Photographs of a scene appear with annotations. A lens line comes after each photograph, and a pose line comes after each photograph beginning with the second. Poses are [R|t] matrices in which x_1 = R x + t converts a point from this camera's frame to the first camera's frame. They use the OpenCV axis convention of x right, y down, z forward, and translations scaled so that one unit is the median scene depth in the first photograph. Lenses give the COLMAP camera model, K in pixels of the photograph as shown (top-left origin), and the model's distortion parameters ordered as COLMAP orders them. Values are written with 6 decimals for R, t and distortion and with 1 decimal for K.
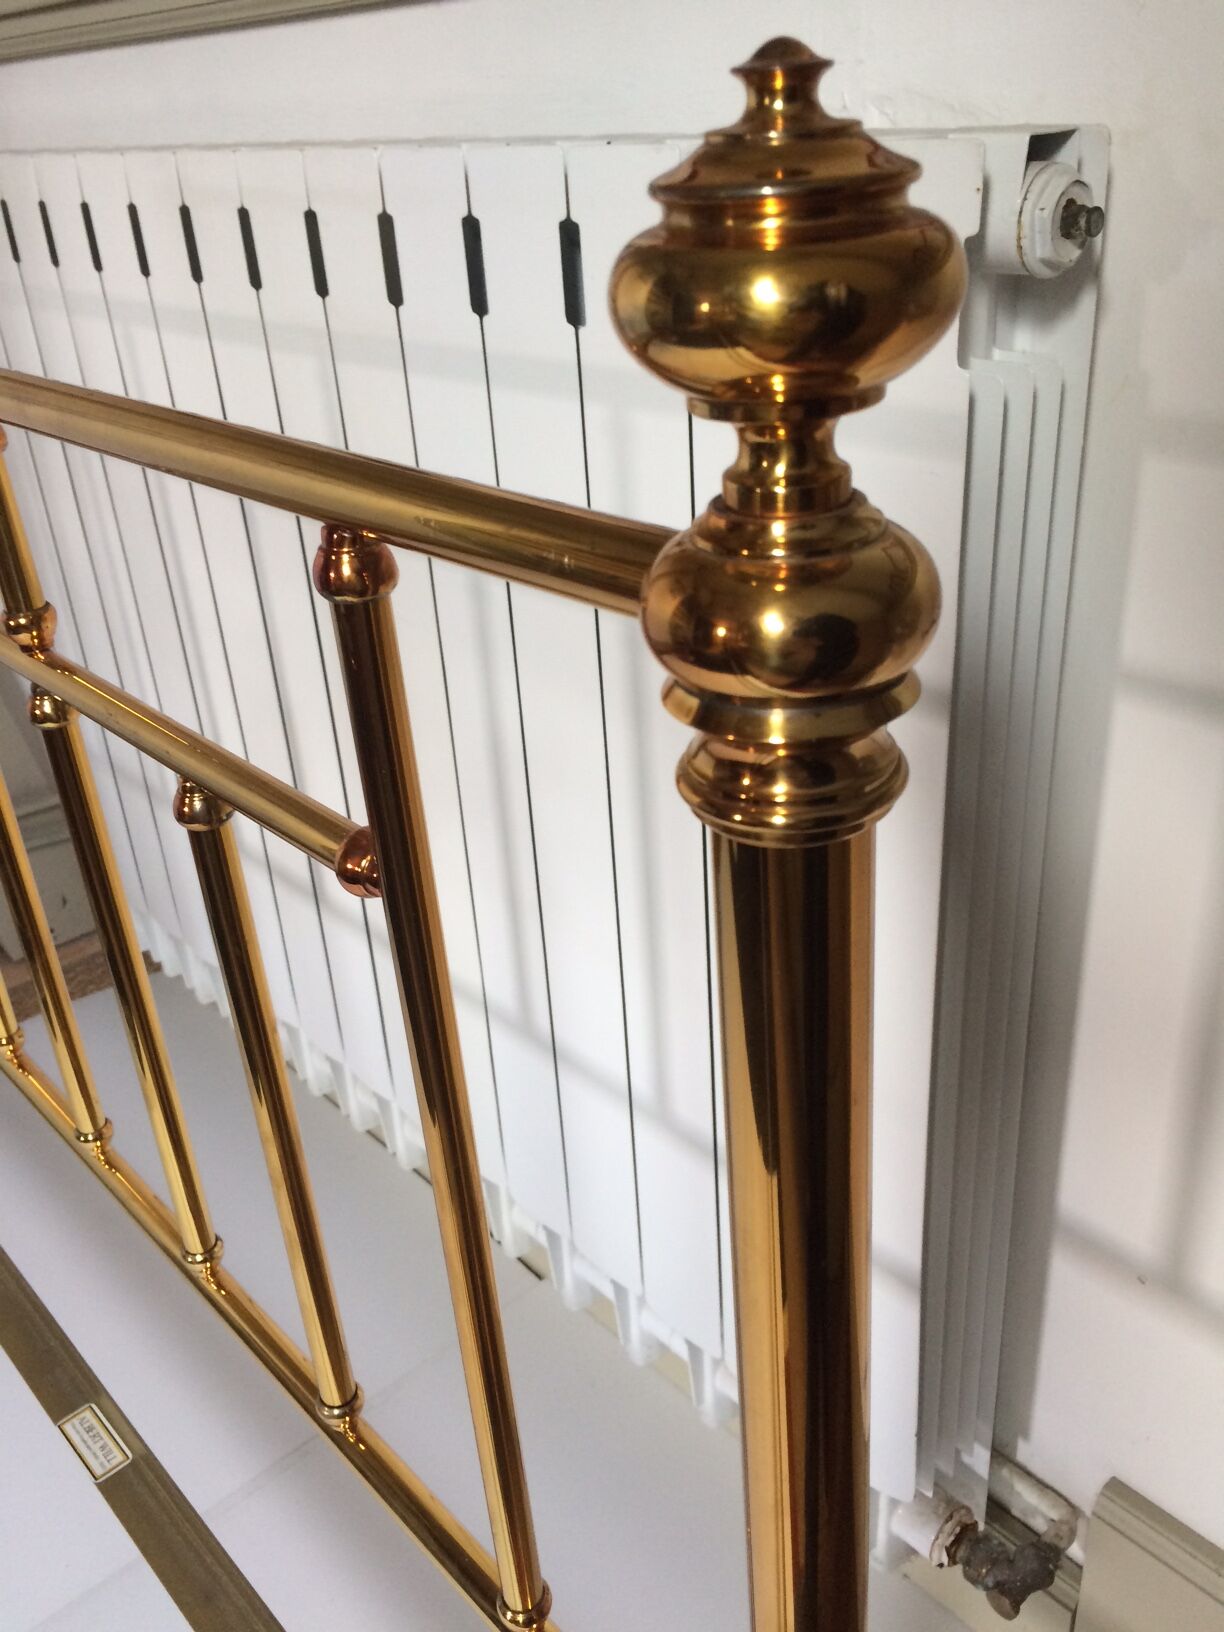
lens RADIAL K [[1403.6, 0, 606.8], [0, 1403.6, 819.4], [0, 0, 1]] dist [0.097783, -0.132534]
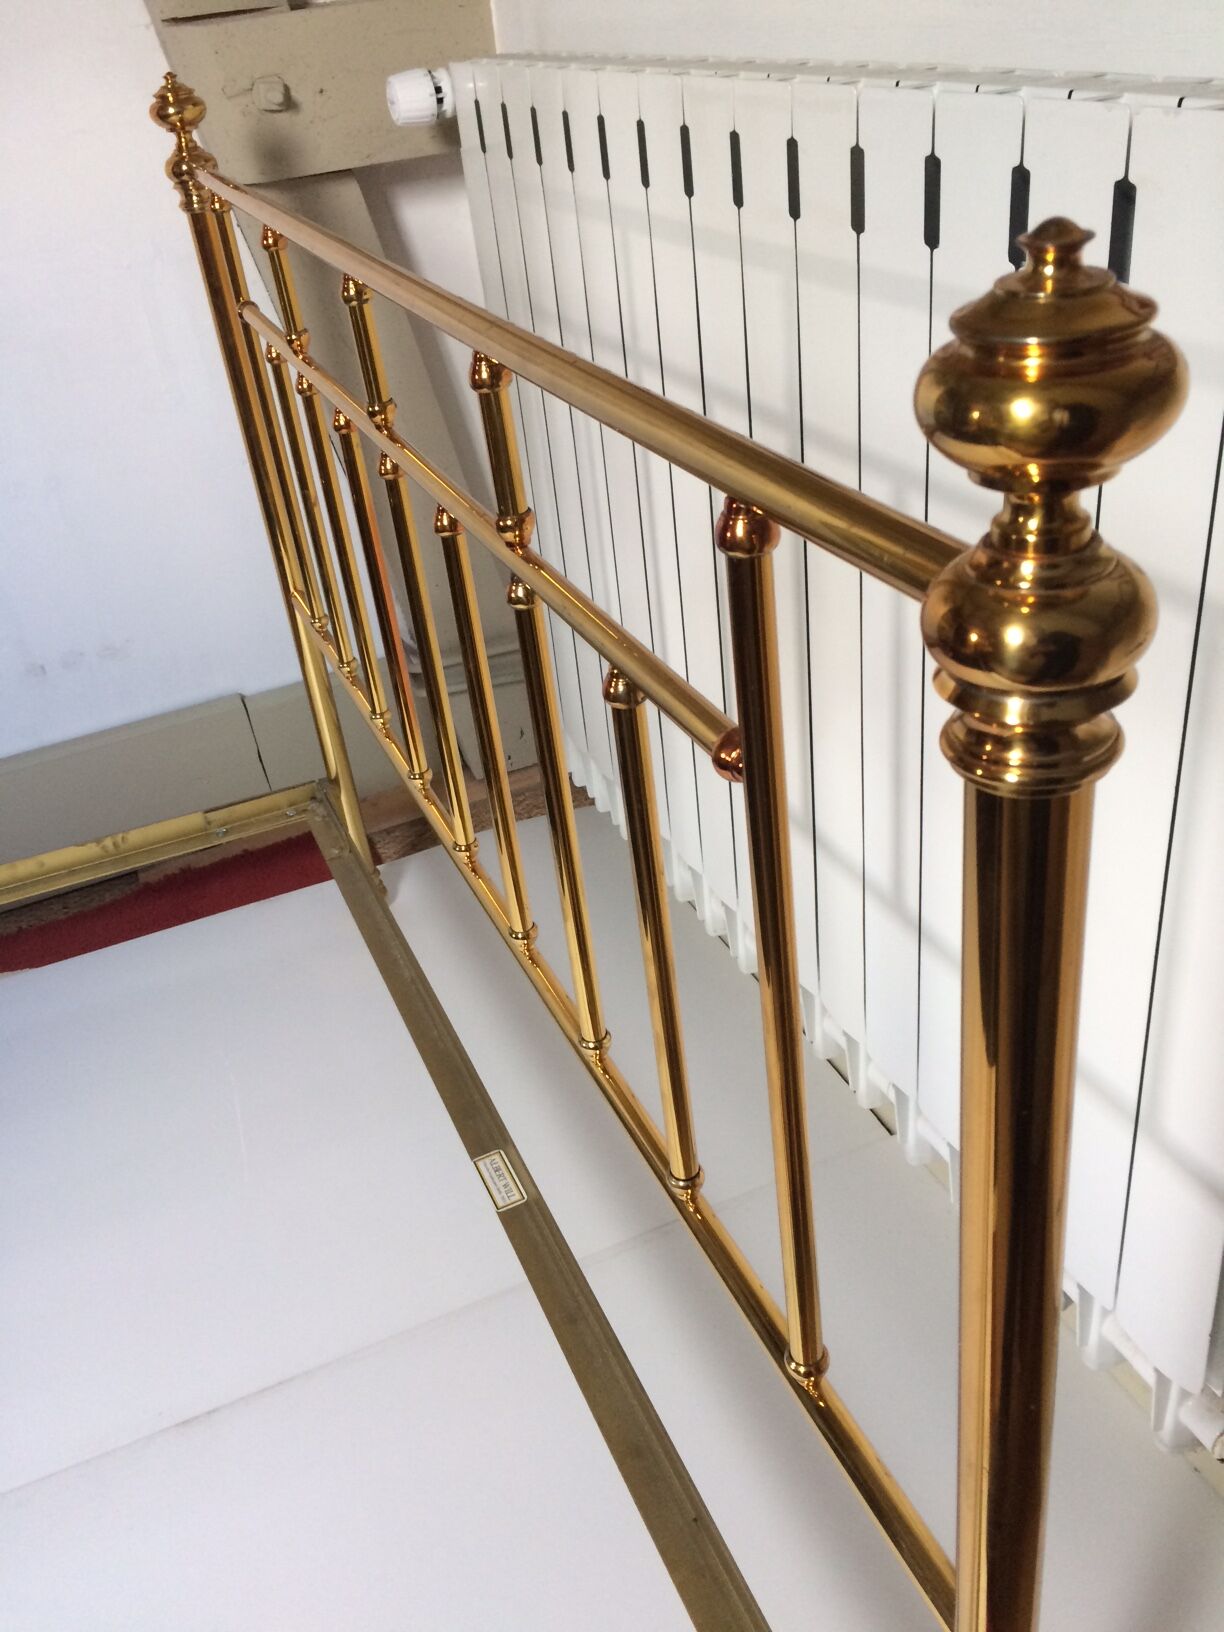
lens RADIAL K [[1403.6, 0, 596.8], [0, 1403.6, 814.3], [0, 0, 1]] dist [0.097783, -0.132534]
pose [[0.944513, 0.136603, -0.298721, 0.110028], [-0.107252, 0.987834, 0.112614, -0.052566], [0.310470, -0.074327, 0.947673, -0.276878]]
